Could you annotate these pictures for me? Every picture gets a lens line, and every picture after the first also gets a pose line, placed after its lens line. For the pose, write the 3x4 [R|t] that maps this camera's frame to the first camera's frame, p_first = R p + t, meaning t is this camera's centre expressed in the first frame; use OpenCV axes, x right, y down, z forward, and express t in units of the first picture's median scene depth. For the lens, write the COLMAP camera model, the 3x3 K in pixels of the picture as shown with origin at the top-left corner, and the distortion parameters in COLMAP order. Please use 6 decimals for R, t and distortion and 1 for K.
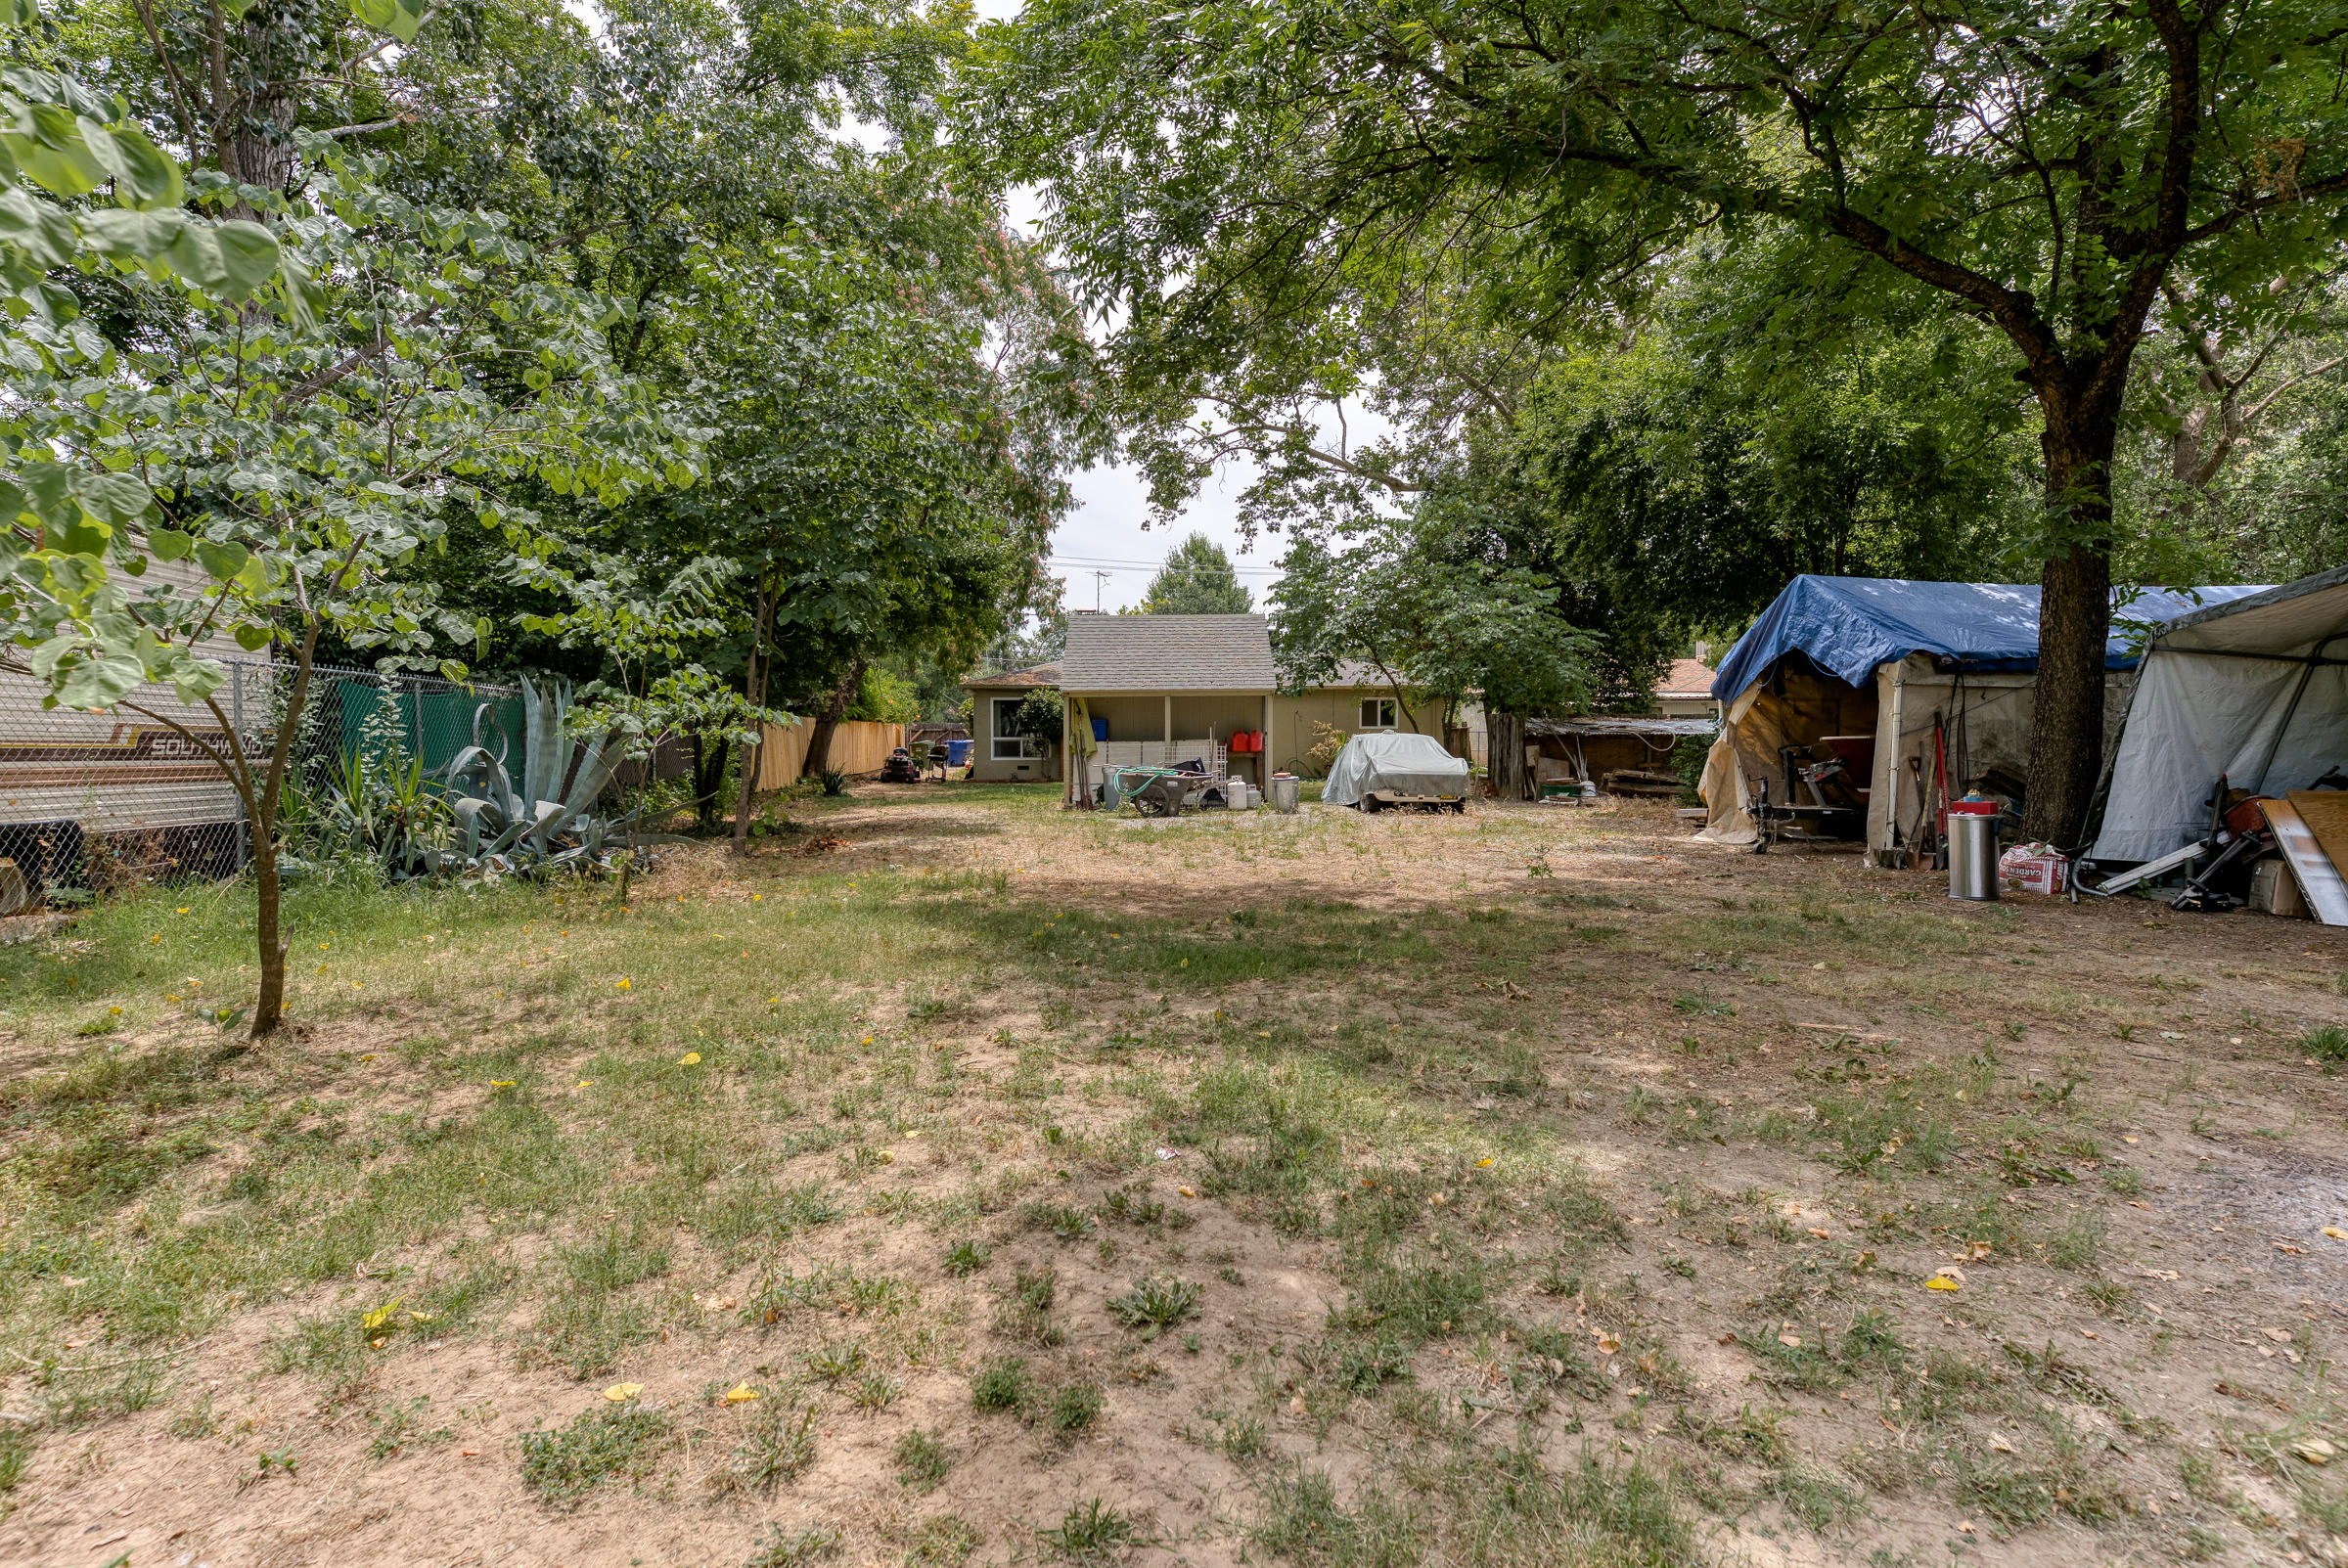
lens RADIAL K [[1068.7, 0, 1174.1], [0, 1068.7, 748.1], [0, 0, 1]] dist [0.000221, 0.000014]
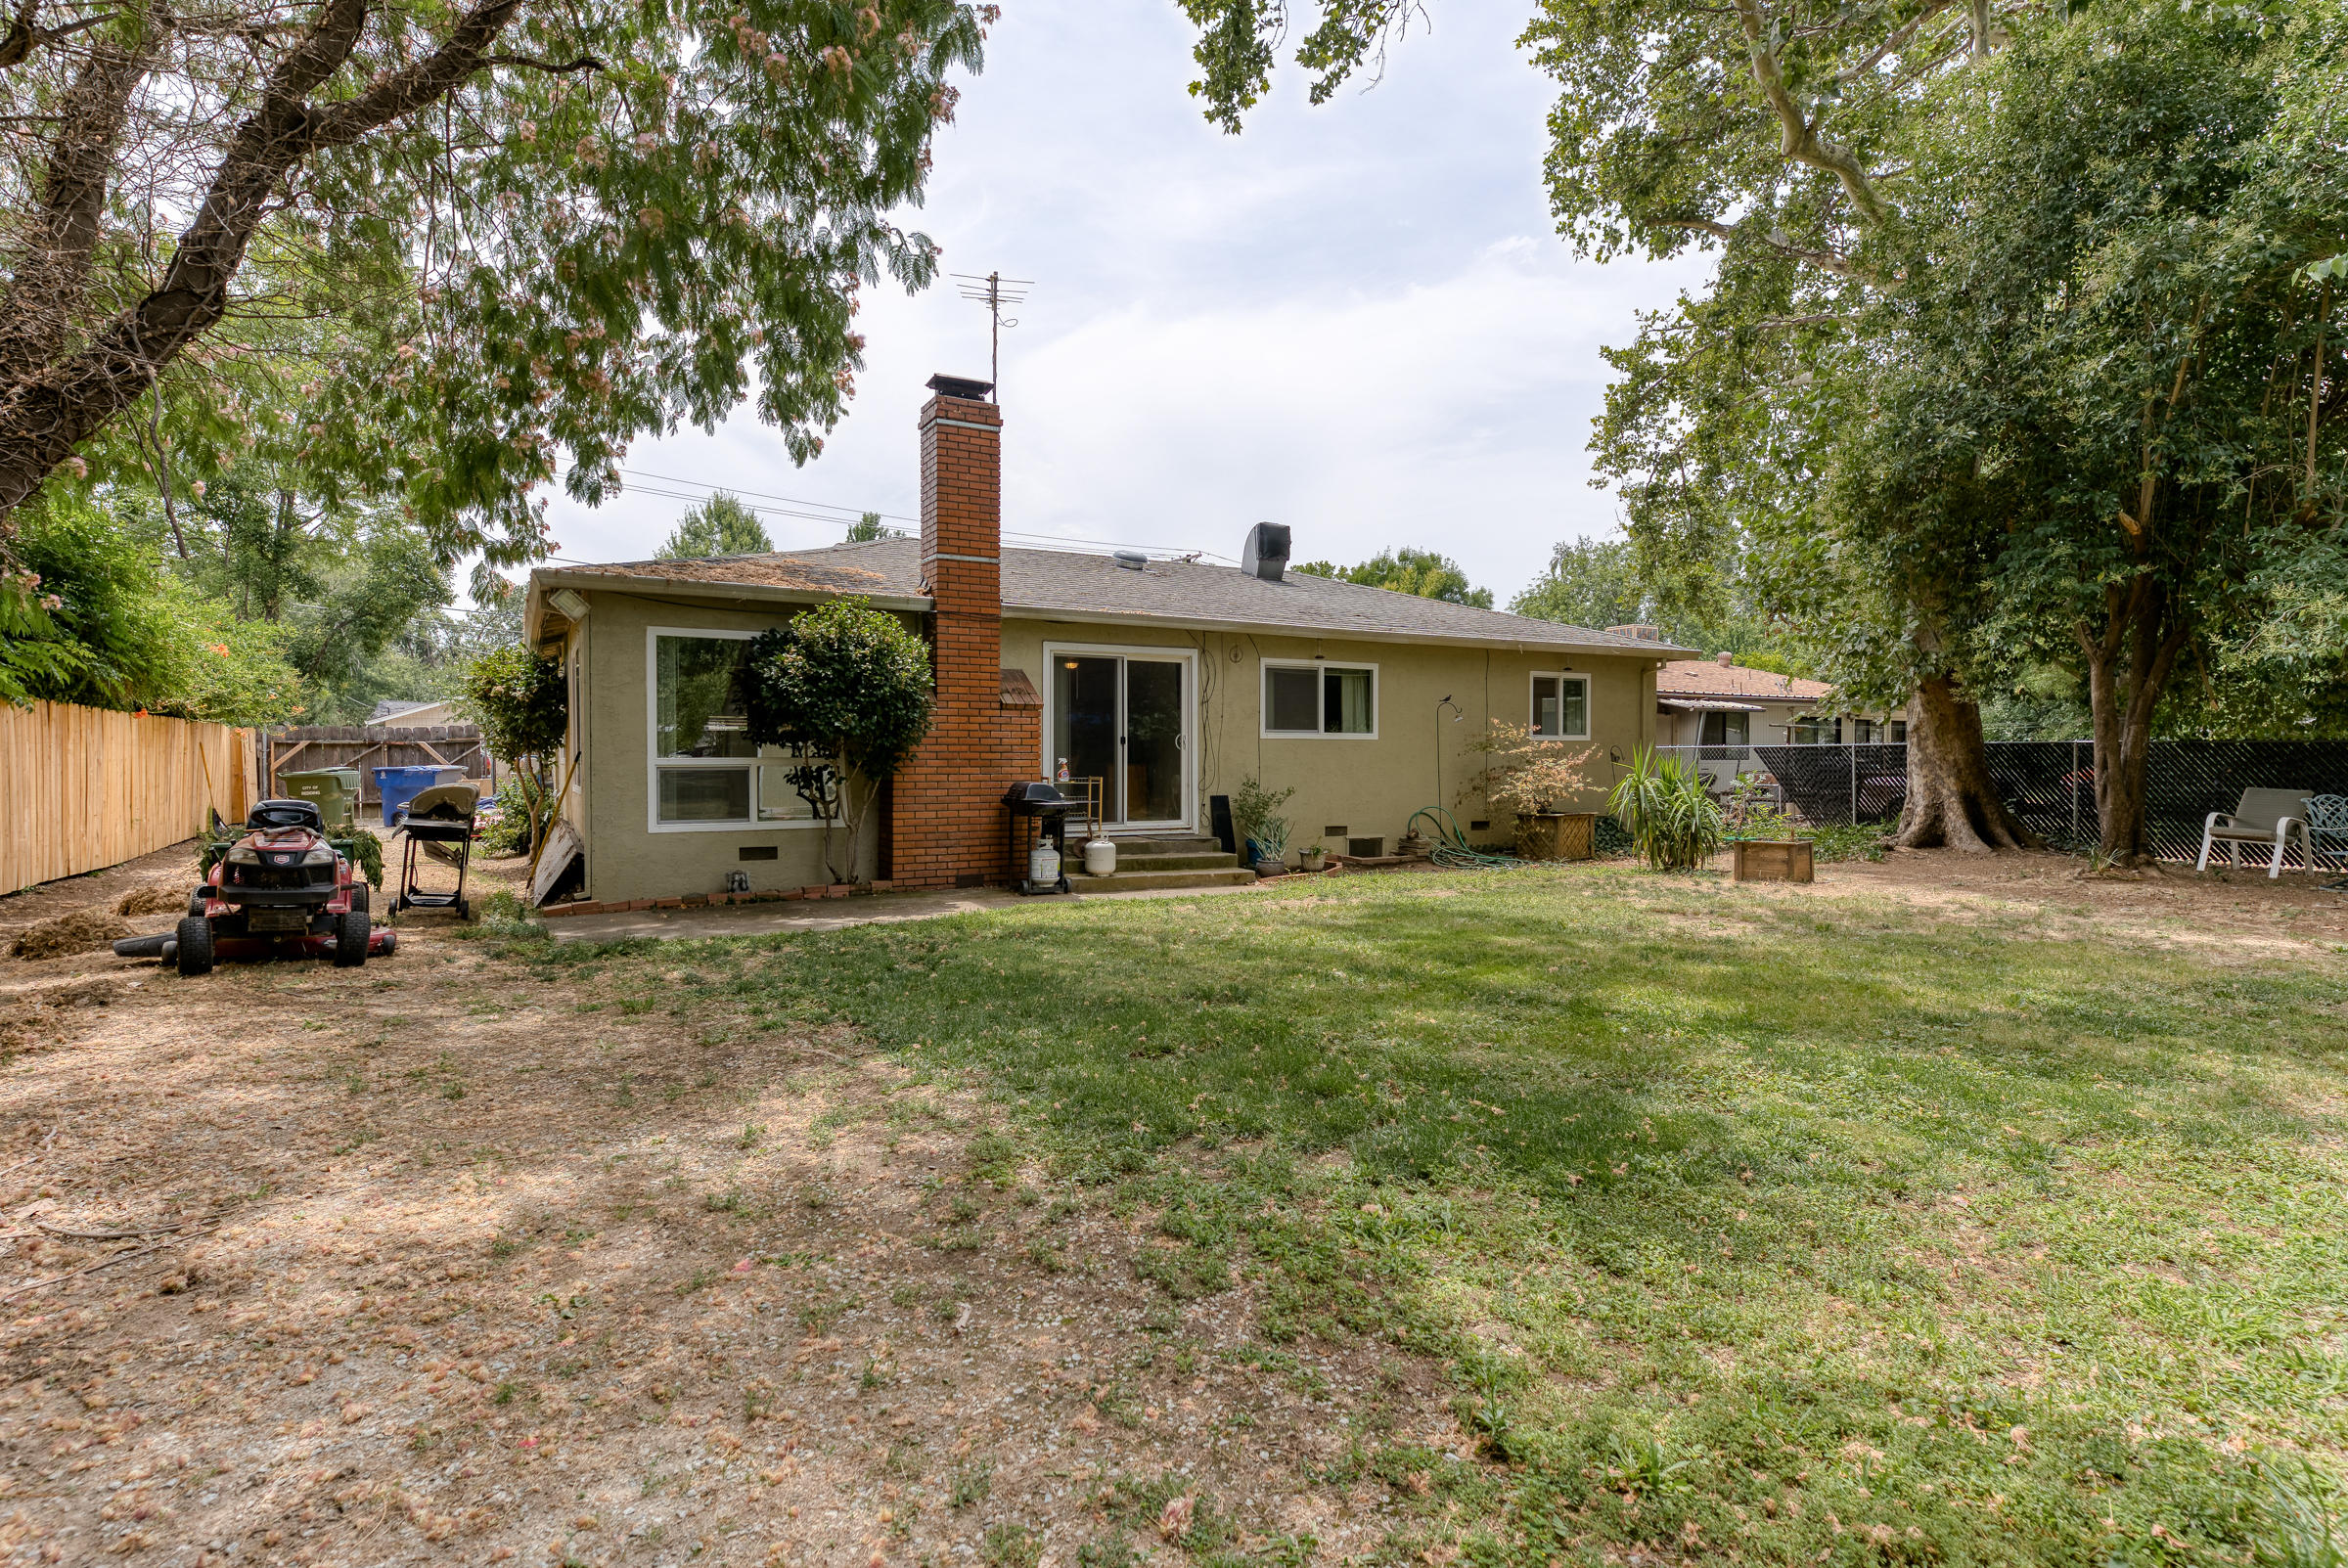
lens RADIAL K [[1068.7, 0, 1174.1], [0, 1068.7, 748.1], [0, 0, 1]] dist [0.000221, 0.000014]
pose [[0.887141, 0.001495, 0.461497, -0.178261], [0.006764, 0.999845, -0.016242, -0.006548], [-0.461450, 0.017530, 0.886993, 0.653175]]
